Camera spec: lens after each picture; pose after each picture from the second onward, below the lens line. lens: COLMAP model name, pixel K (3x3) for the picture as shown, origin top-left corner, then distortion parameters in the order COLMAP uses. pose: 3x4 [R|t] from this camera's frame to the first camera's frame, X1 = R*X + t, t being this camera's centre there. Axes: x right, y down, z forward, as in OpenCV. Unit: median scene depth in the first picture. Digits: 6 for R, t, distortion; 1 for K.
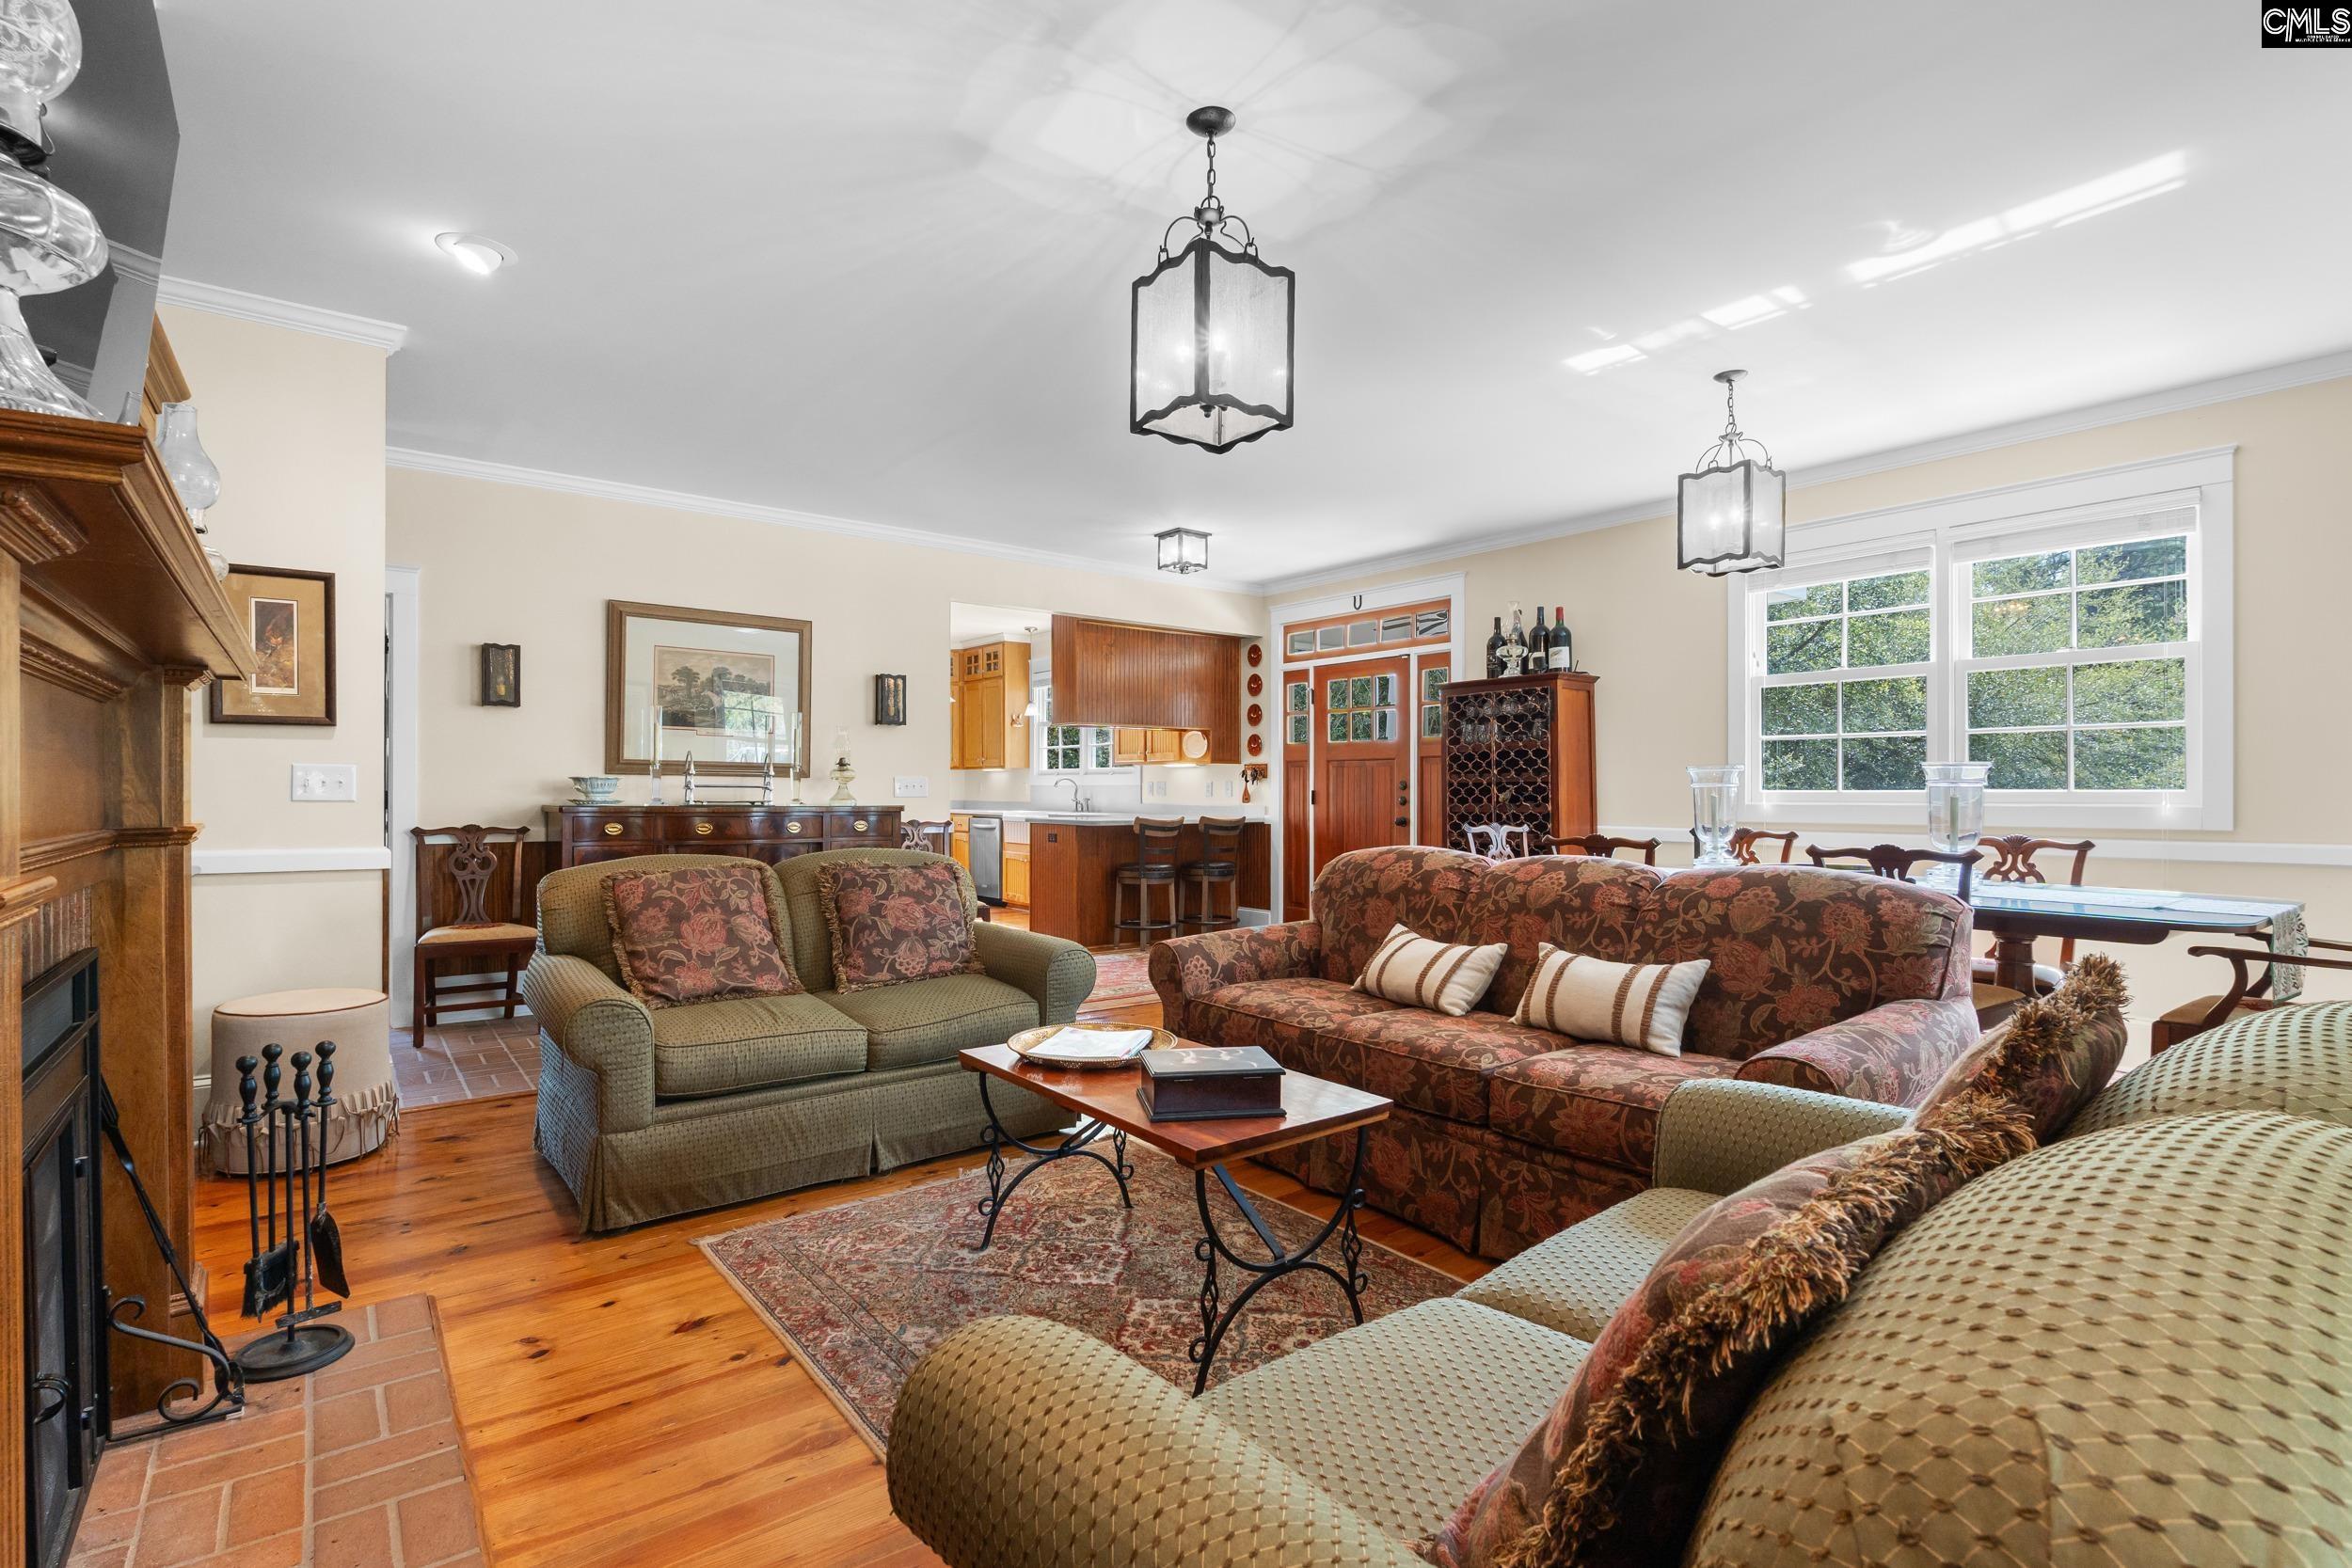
lens RADIAL K [[1093.7, 0, 1176.0], [0, 1093.7, 784.0], [0, 0, 1]] dist [-0.009040, -0.000320]
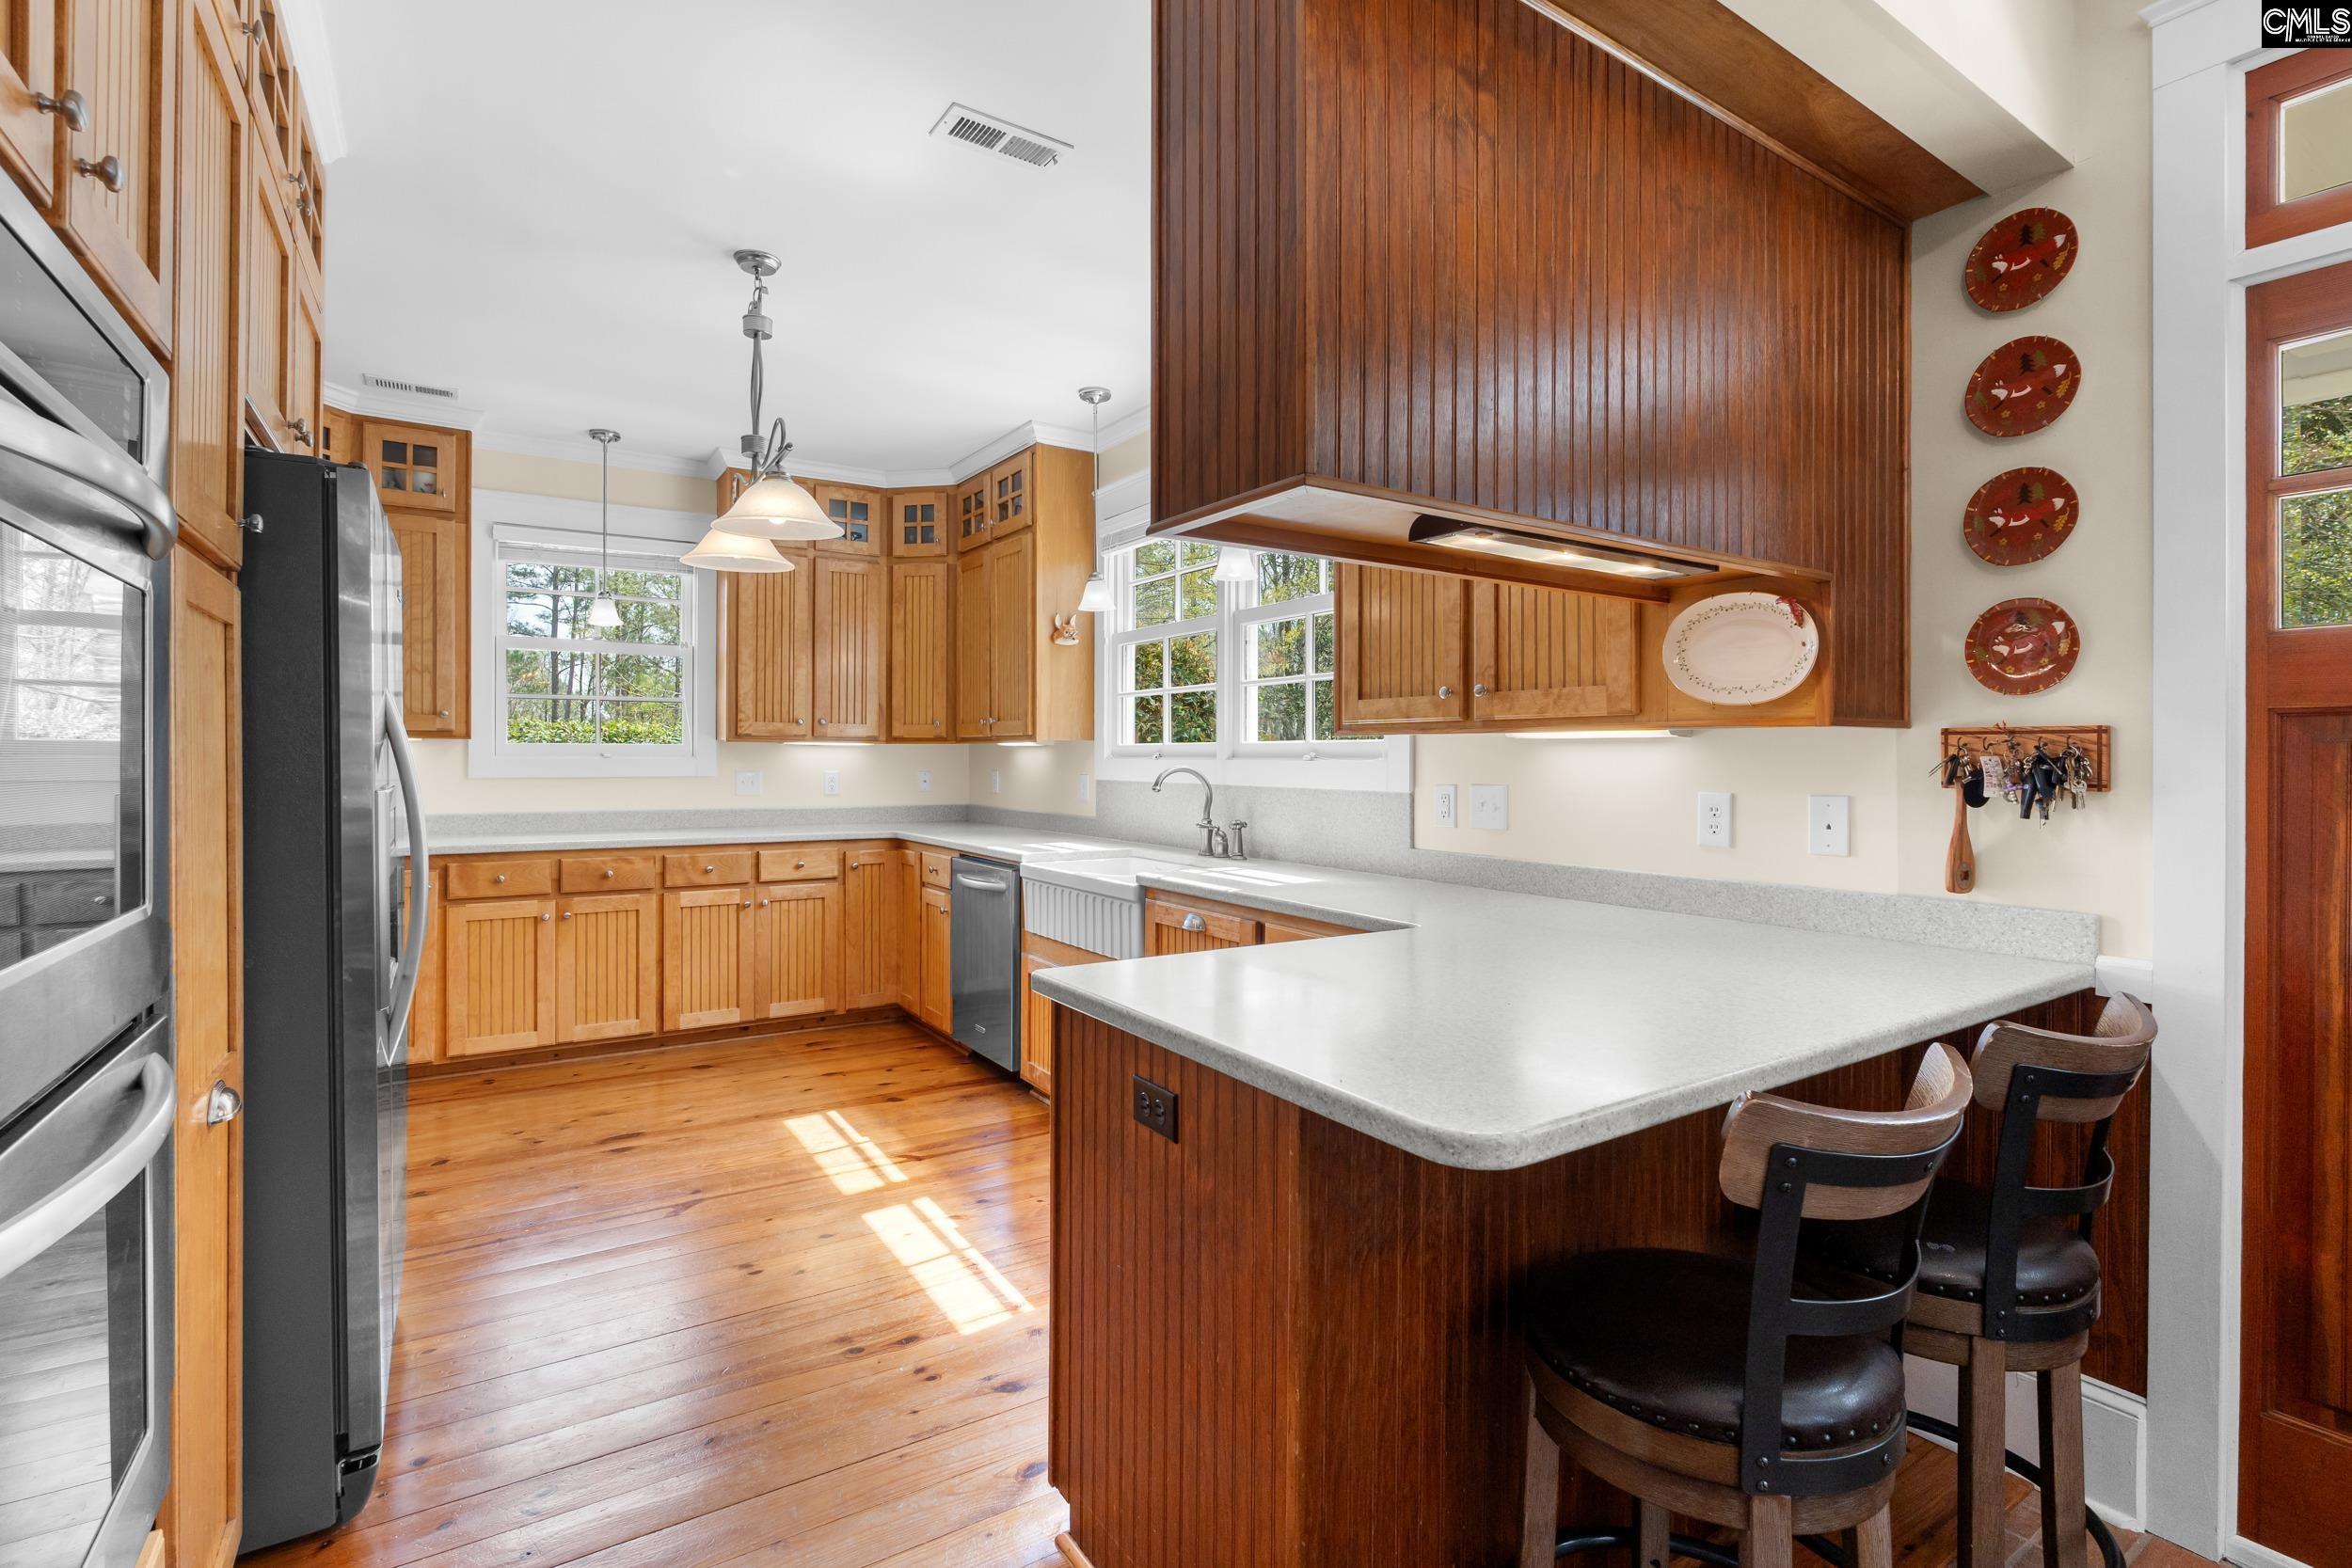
lens RADIAL K [[1081.6, 0, 1172.1], [0, 1081.6, 751.4], [0, 0, 1]] dist [-0.004848, -0.000264]
pose [[0.996389, 0.002313, -0.084878, -0.069847], [-0.002537, 0.999994, -0.002525, -0.009761], [0.084872, 0.002731, 0.996388, 0.599908]]
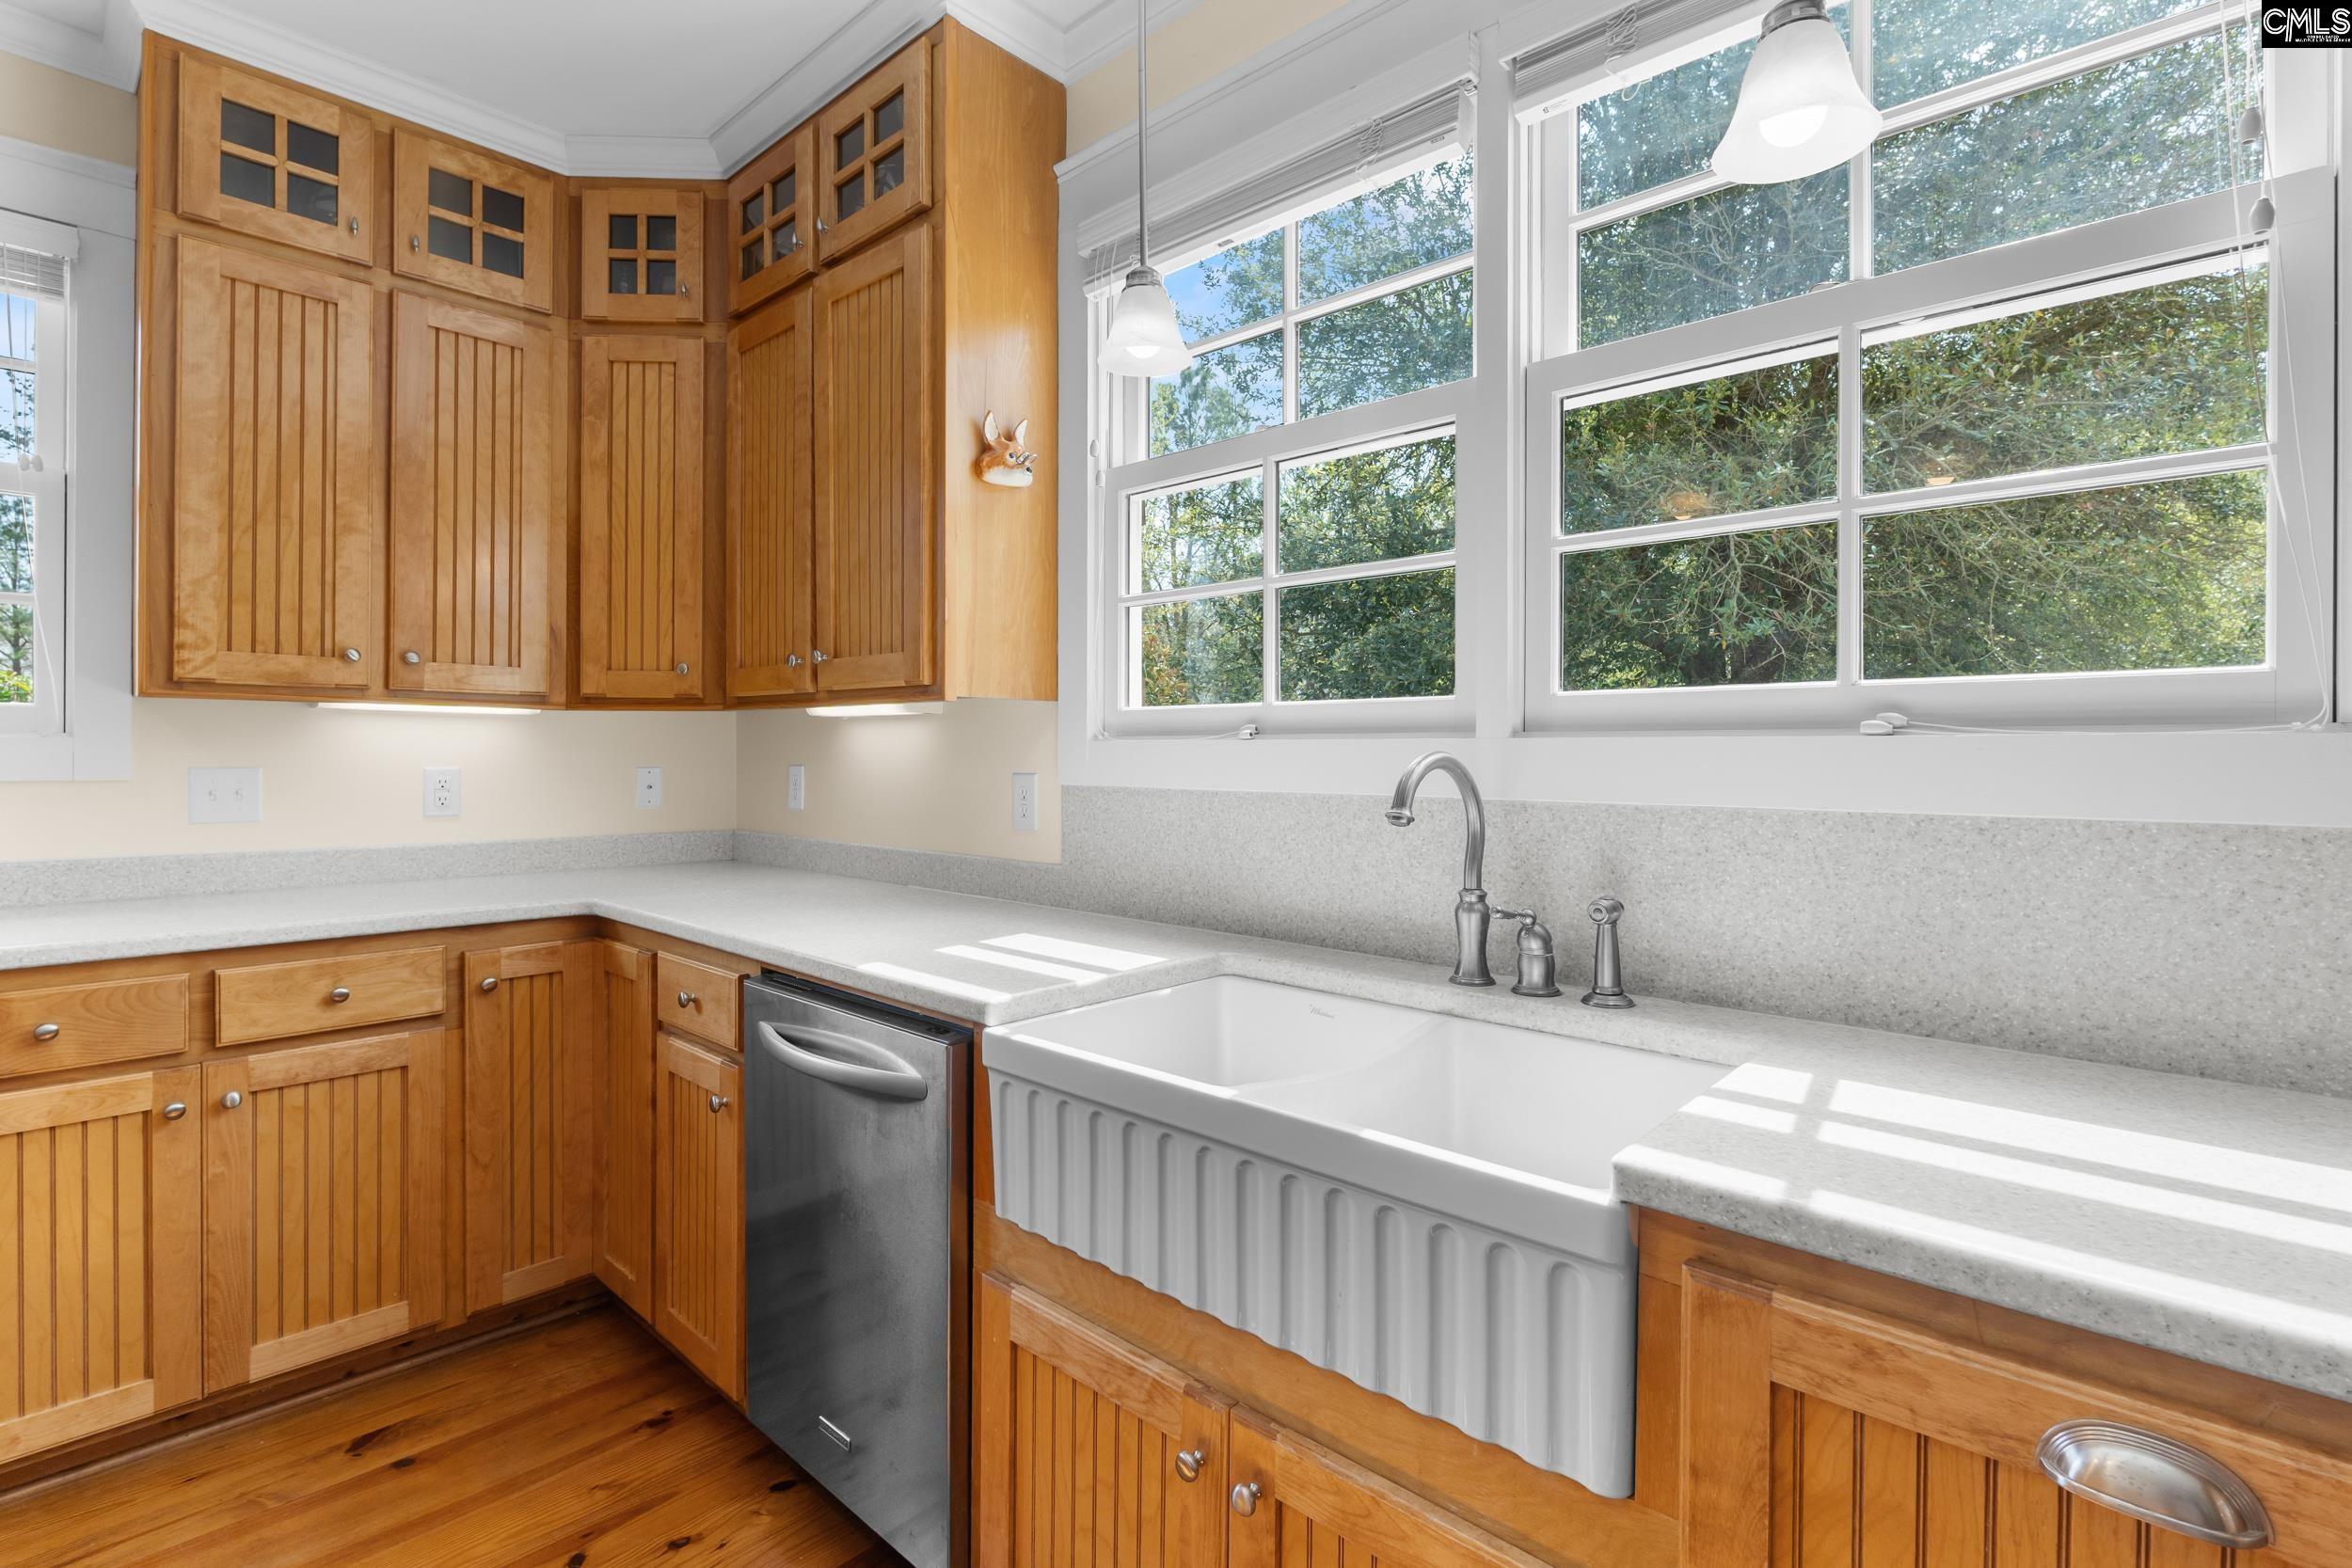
lens RADIAL K [[1112.6, 0, 1170.1], [0, 1112.6, 750.1], [0, 0, 1]] dist [-0.003558, -0.000982]
pose [[0.988370, 0.003314, 0.152035, -0.151187], [-0.003569, 0.999993, 0.001400, -0.006108], [-0.152029, -0.001927, 0.988374, 0.828350]]
